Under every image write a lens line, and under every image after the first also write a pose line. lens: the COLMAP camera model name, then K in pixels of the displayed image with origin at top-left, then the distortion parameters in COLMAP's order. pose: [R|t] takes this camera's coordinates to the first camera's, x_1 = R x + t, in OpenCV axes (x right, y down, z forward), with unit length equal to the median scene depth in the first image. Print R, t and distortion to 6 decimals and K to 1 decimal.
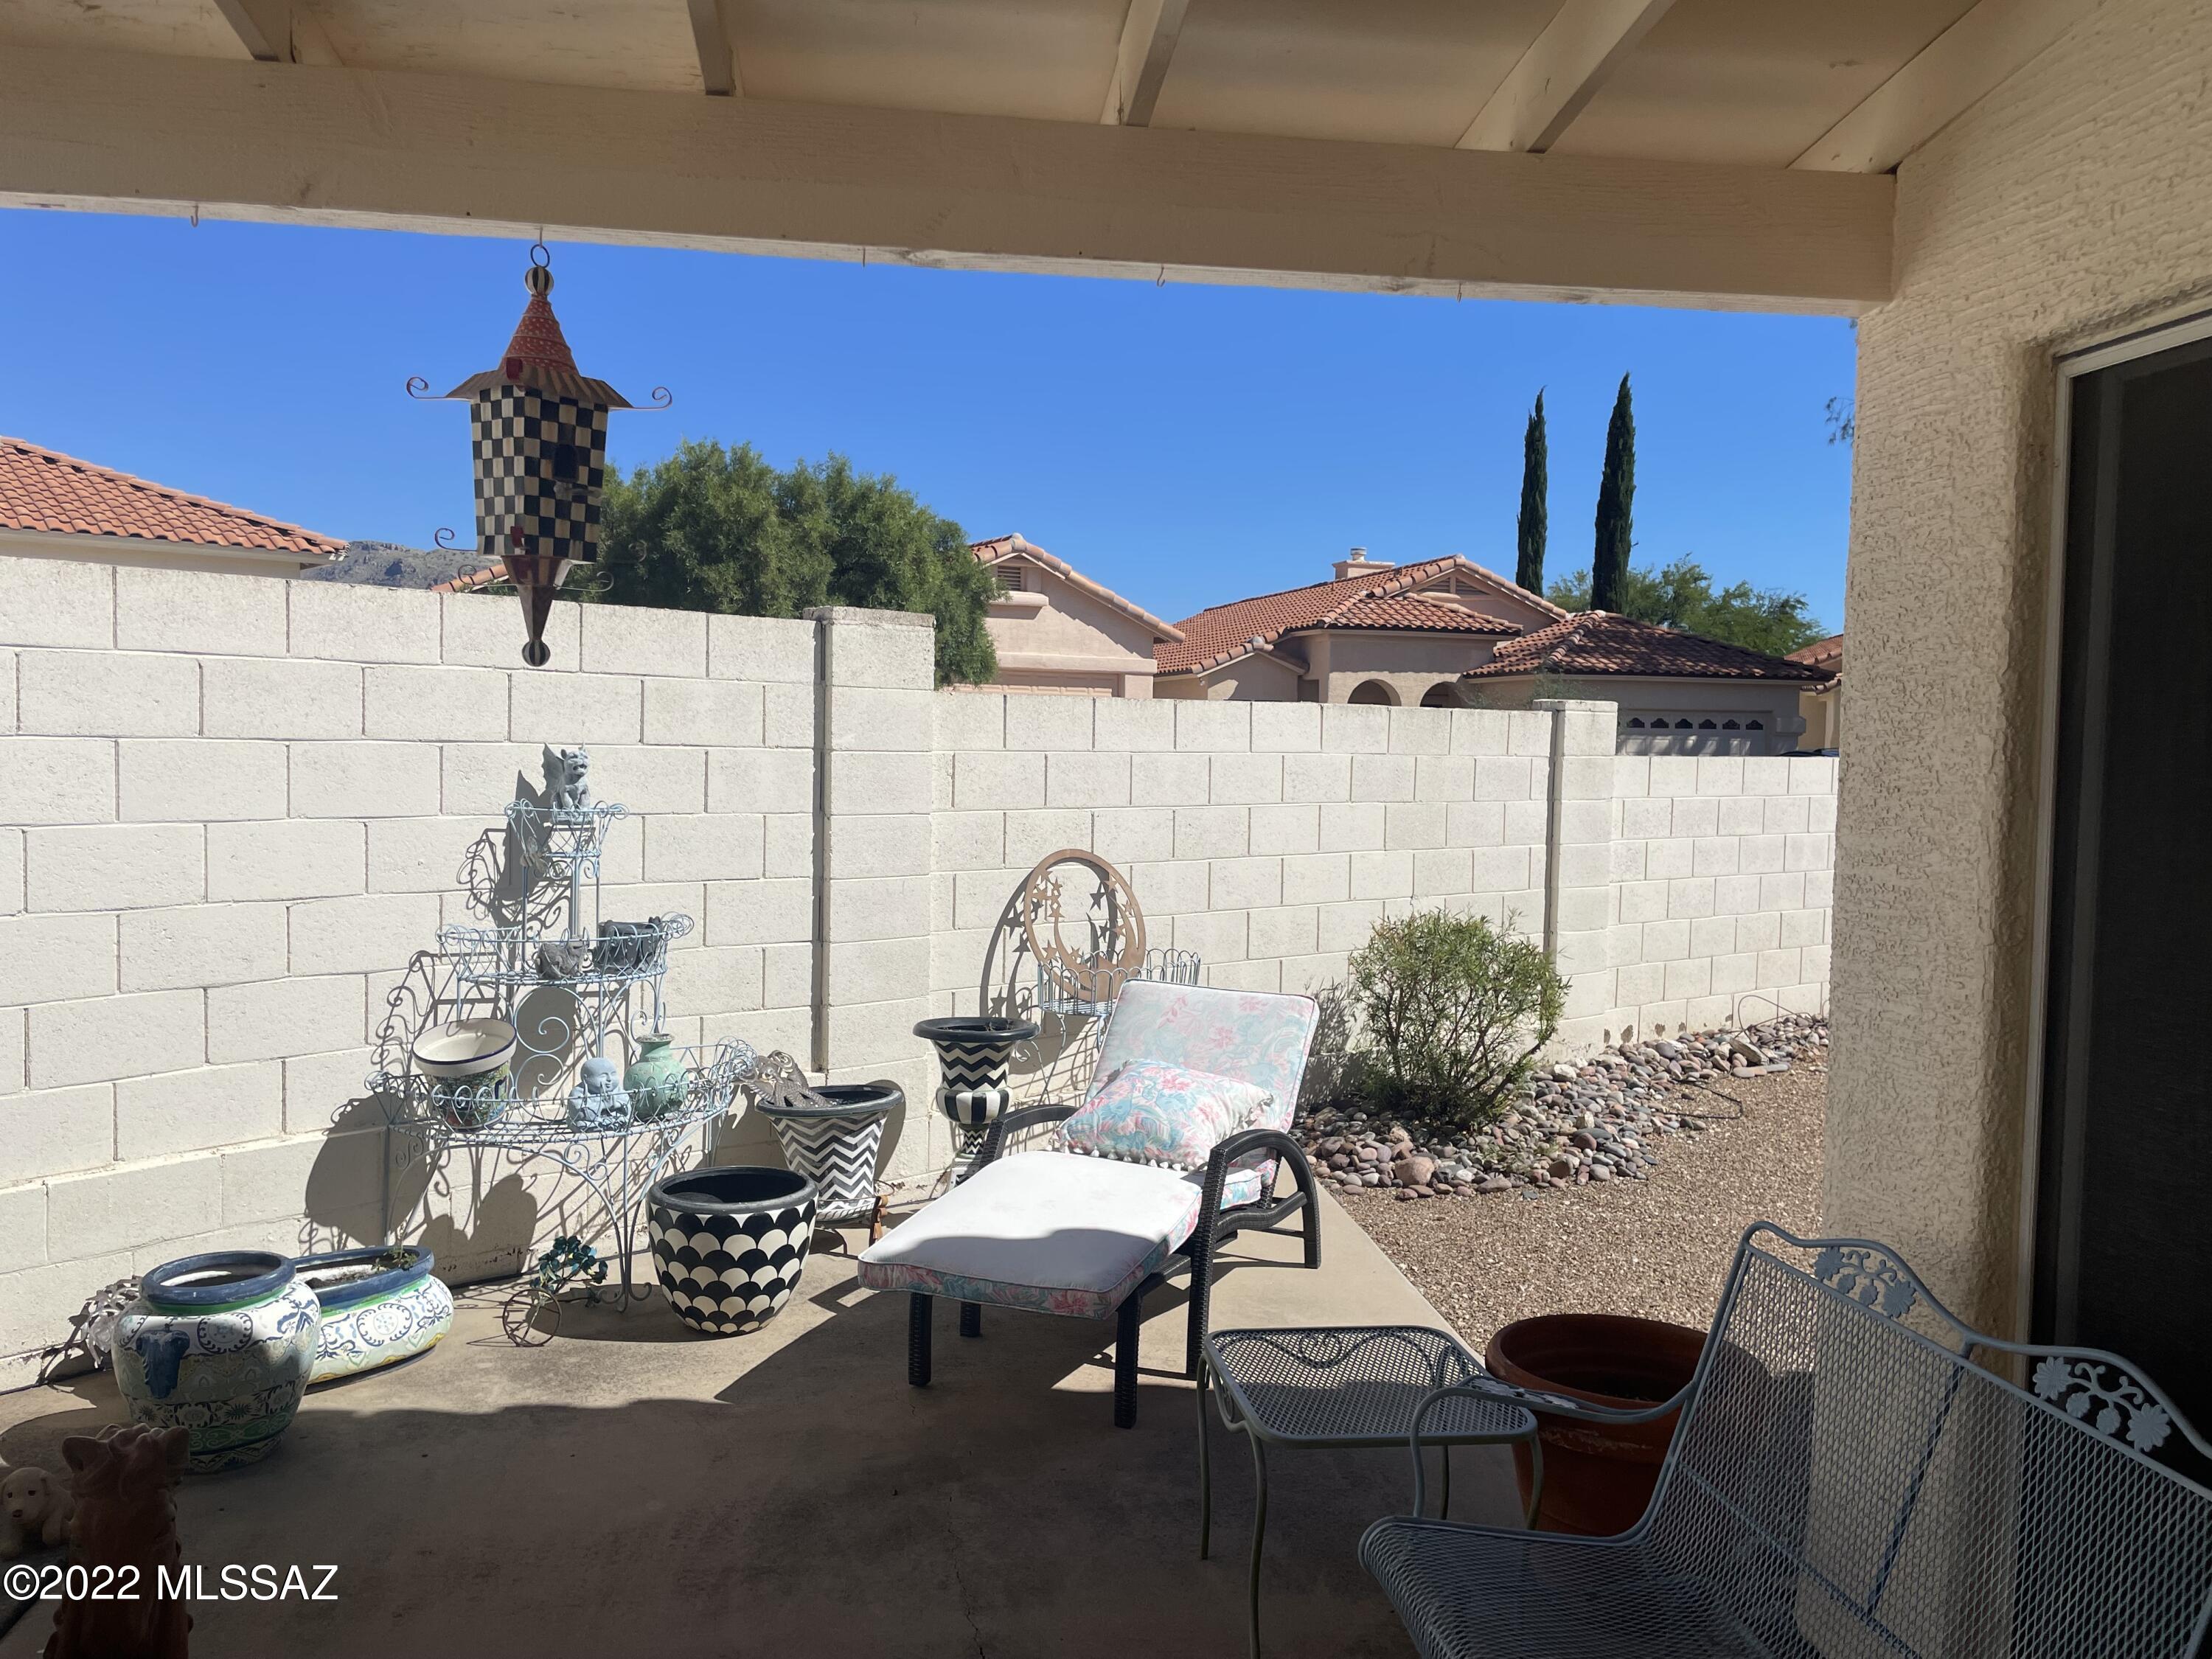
lens RADIAL K [[1663.2, 0, 1103.9], [0, 1663.2, 828.9], [0, 0, 1]] dist [0.095139, -0.120793]
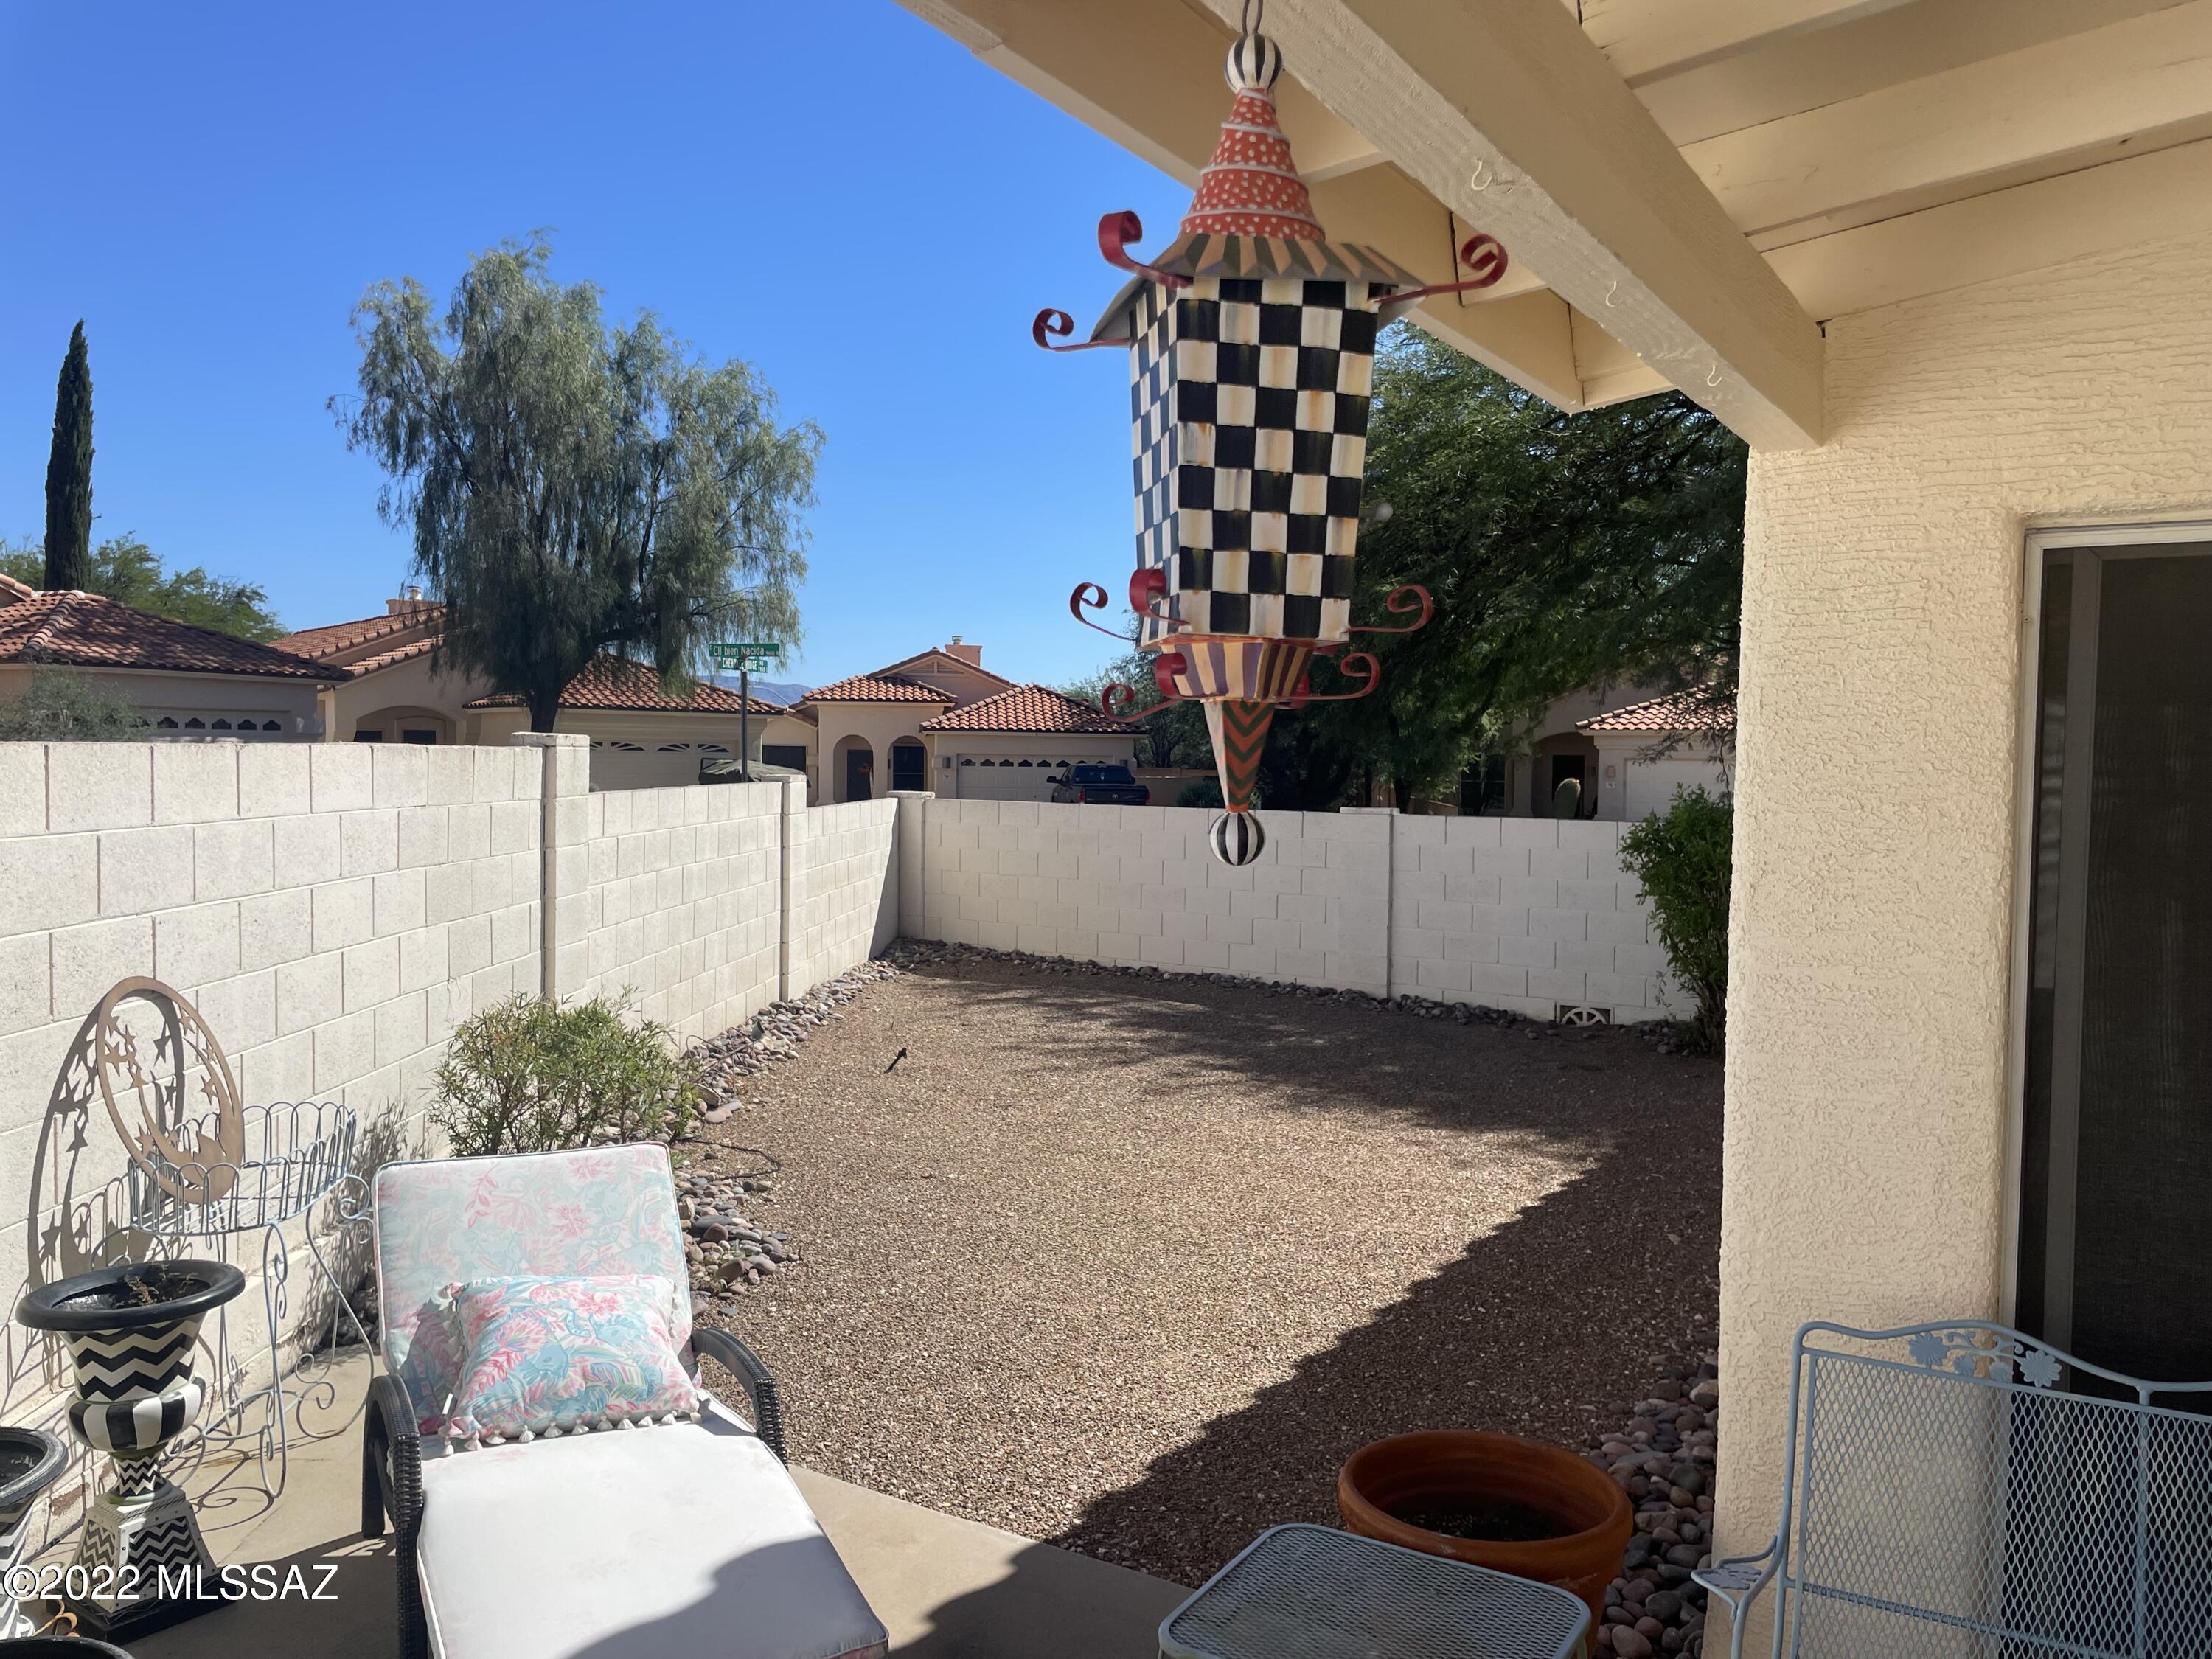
lens RADIAL K [[1663.2, 0, 1092.1], [0, 1663.2, 831.1], [0, 0, 1]] dist [0.095139, -0.120793]
pose [[0.642891, -0.043206, 0.764738, -0.290395], [0.039084, 0.998958, 0.023581, -0.047414], [-0.764960, 0.014729, 0.643910, 0.287329]]
